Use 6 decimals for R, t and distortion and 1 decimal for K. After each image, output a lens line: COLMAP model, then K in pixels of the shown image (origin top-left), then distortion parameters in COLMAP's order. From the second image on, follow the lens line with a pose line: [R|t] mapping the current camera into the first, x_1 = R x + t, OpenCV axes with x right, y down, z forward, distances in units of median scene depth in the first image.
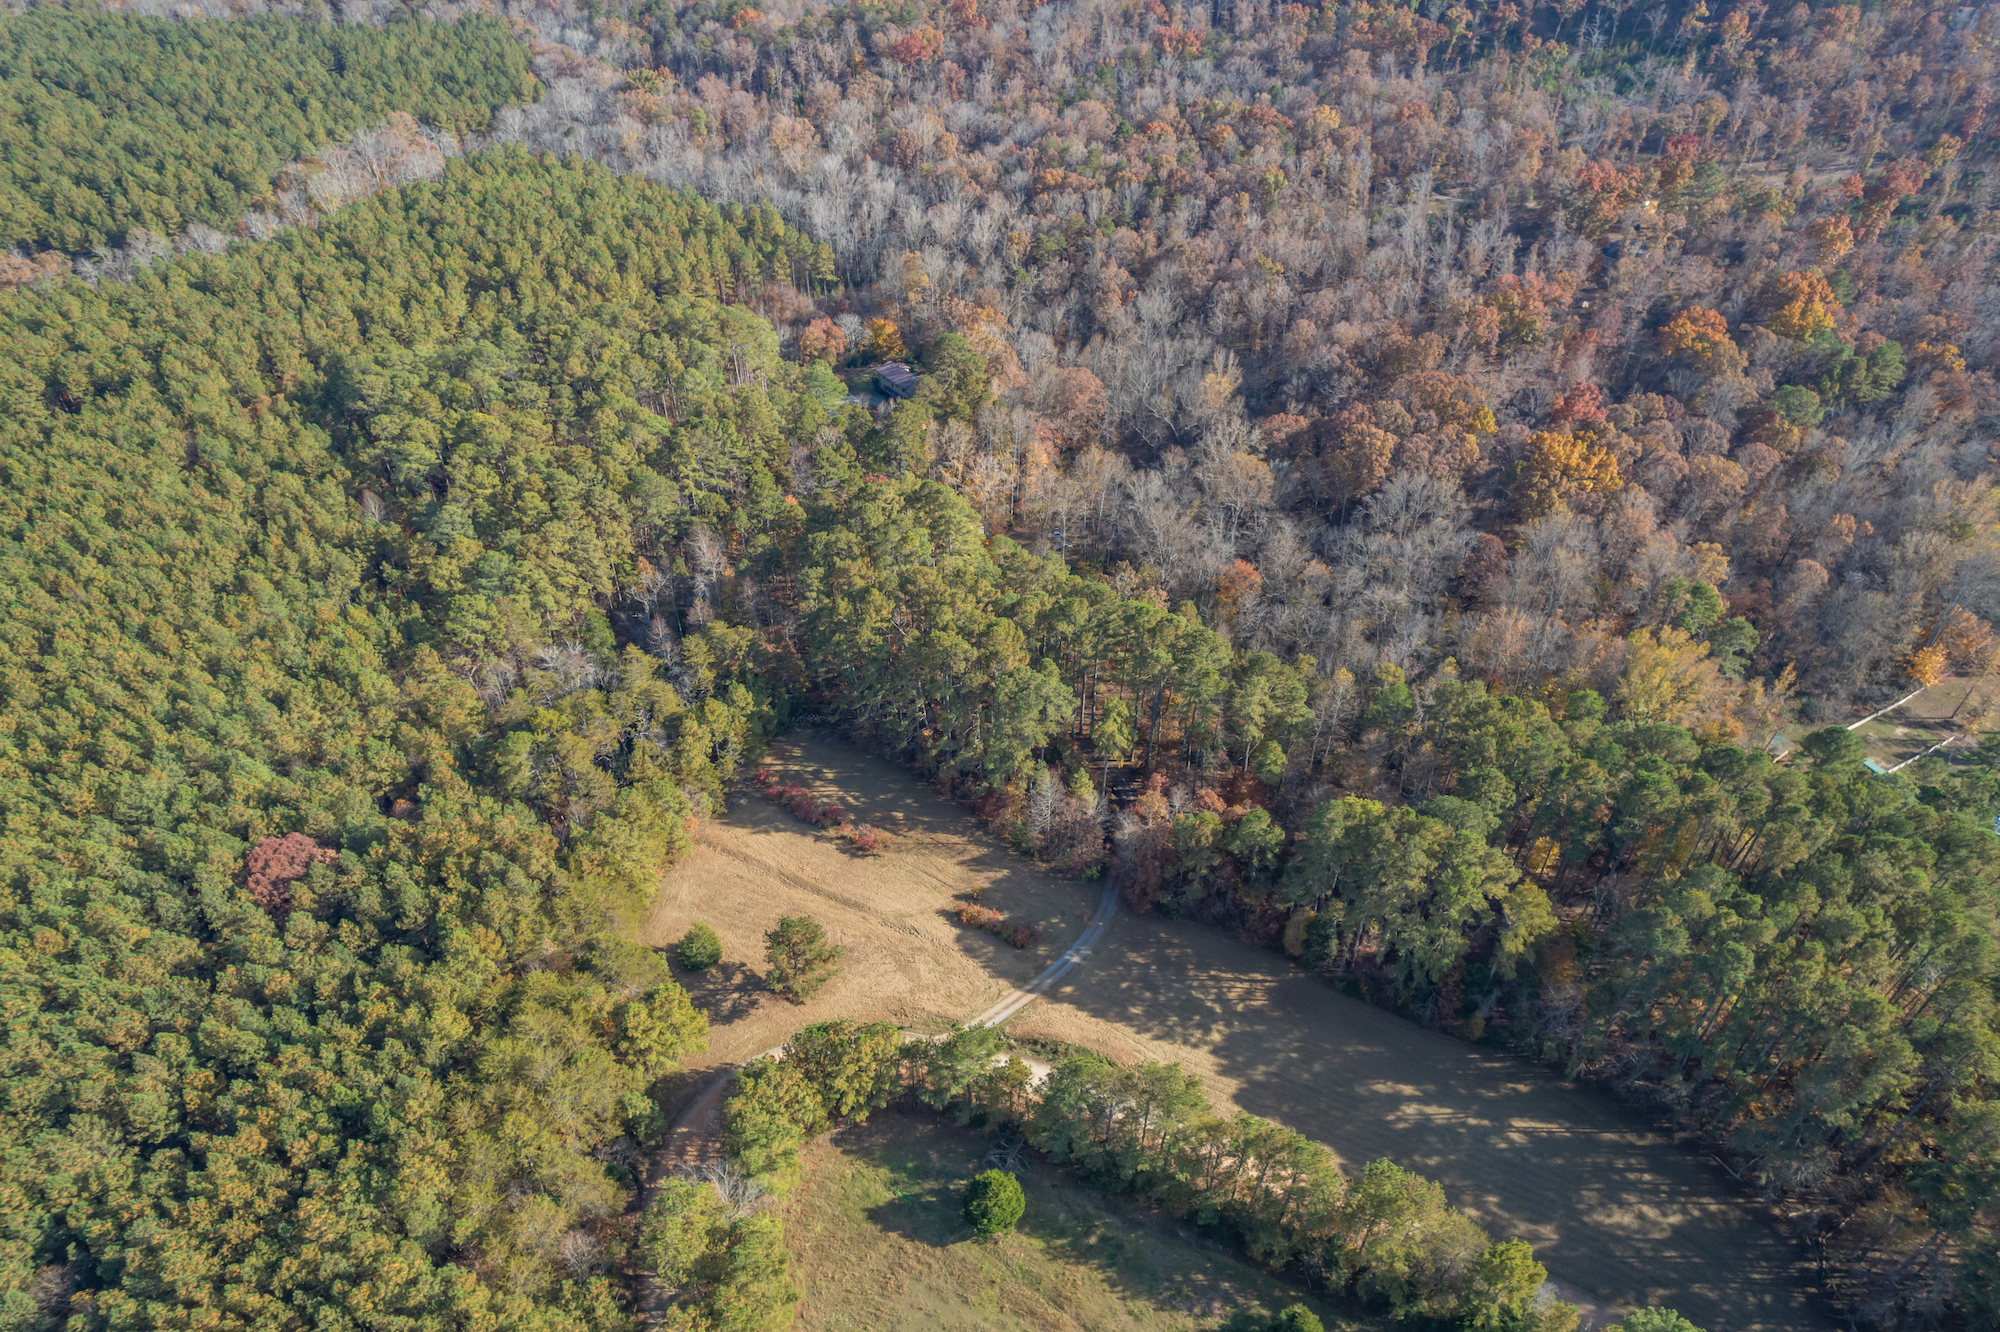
lens RADIAL K [[1266.3, 0, 1007.0], [0, 1266.3, 666.4], [0, 0, 1]] dist [-0.071365, 0.075673]
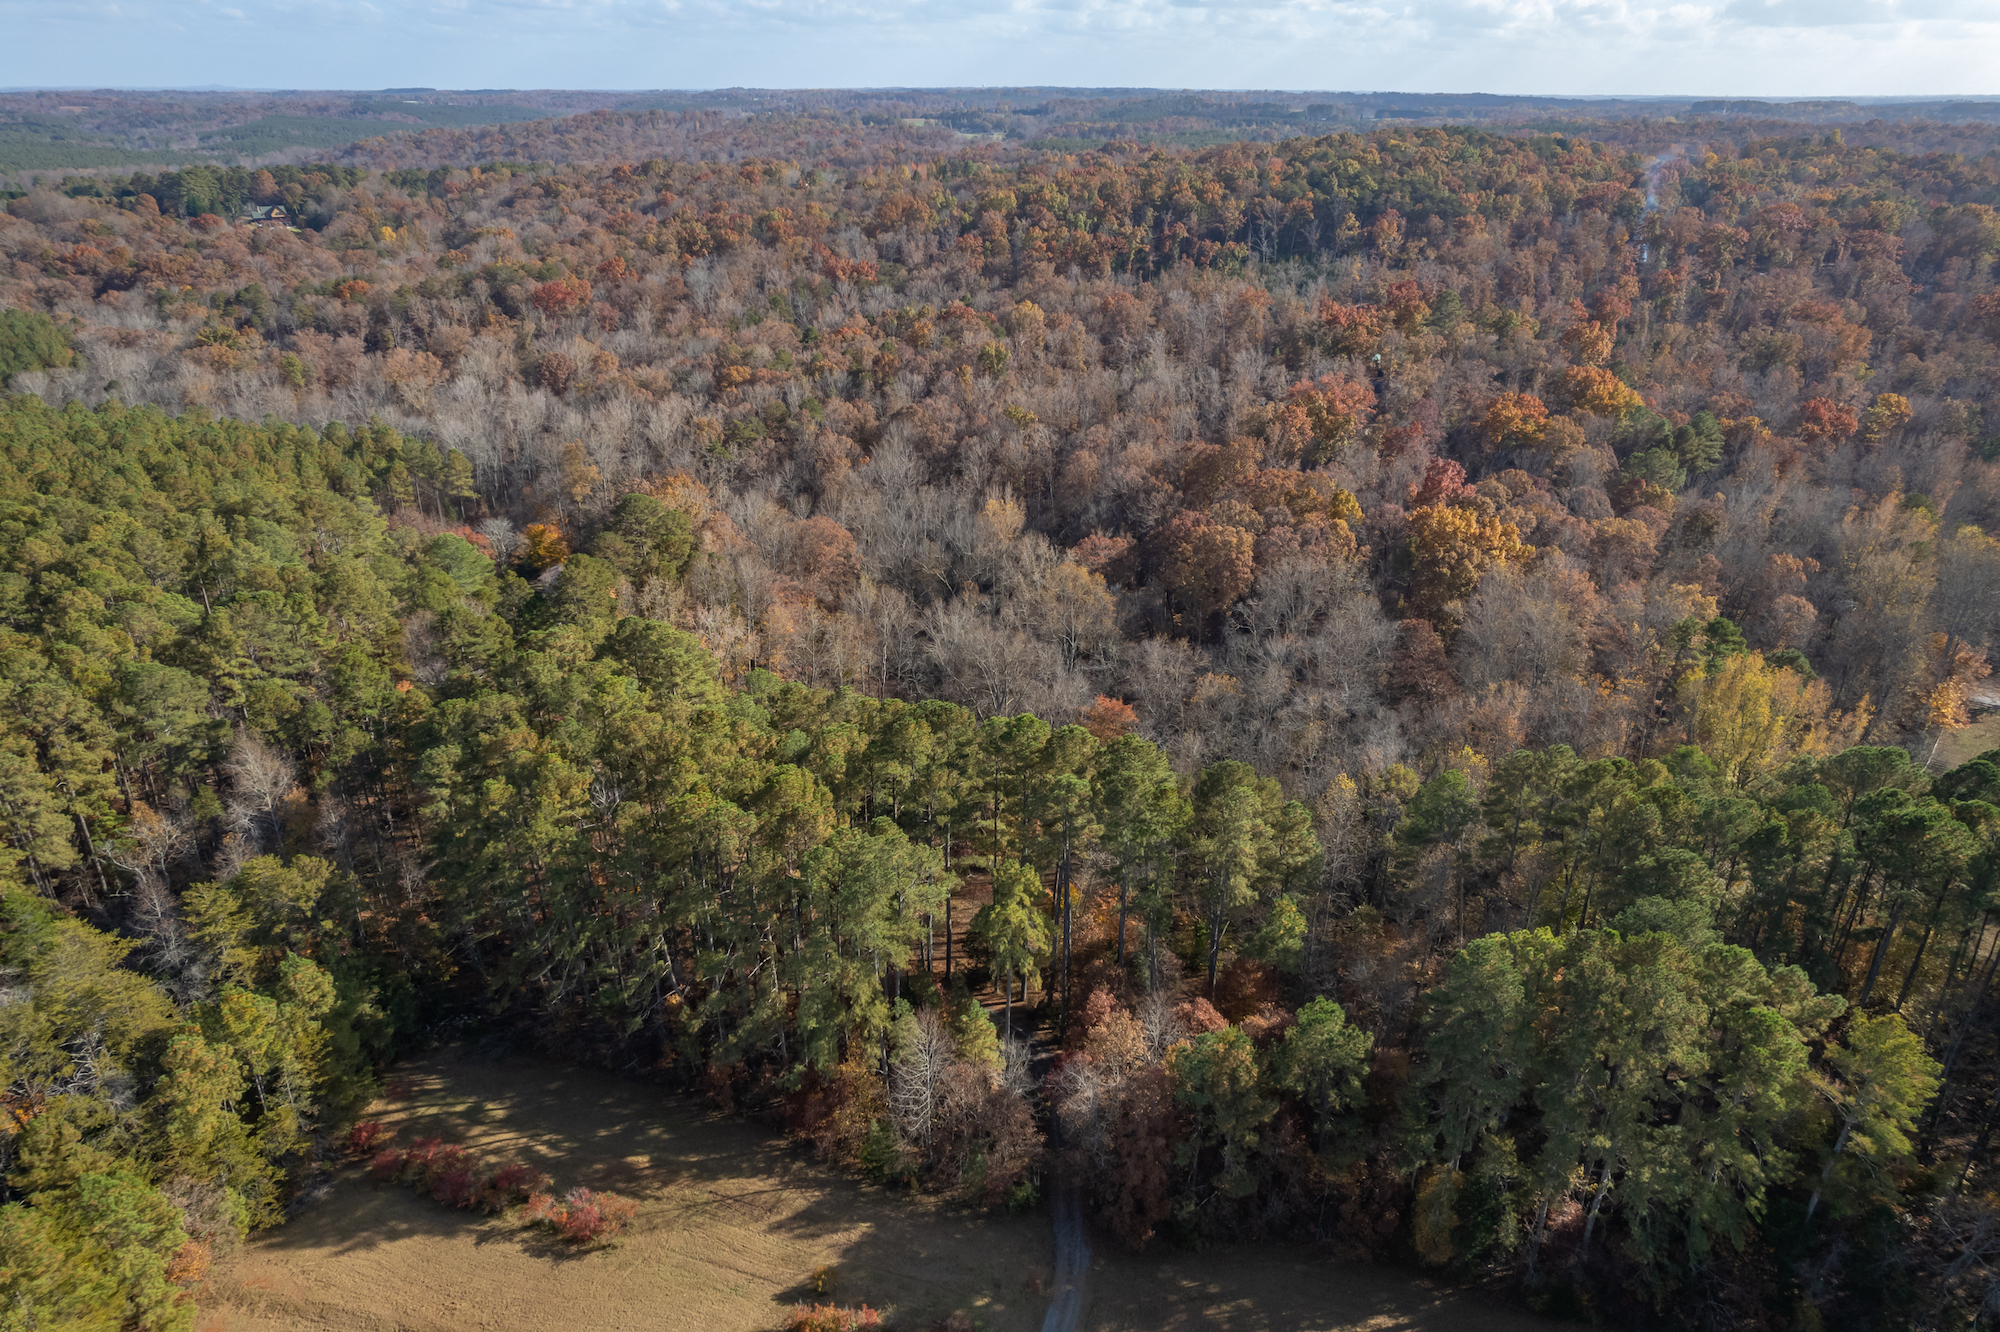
lens RADIAL K [[1268.4, 0, 1010.4], [0, 1268.4, 670.3], [0, 0, 1]] dist [-0.077334, 0.064893]
pose [[0.961184, -0.109883, 0.253082, -0.047895], [0.172994, 0.954590, -0.242553, 0.076715], [-0.214937, 0.276920, 0.936545, 0.425714]]
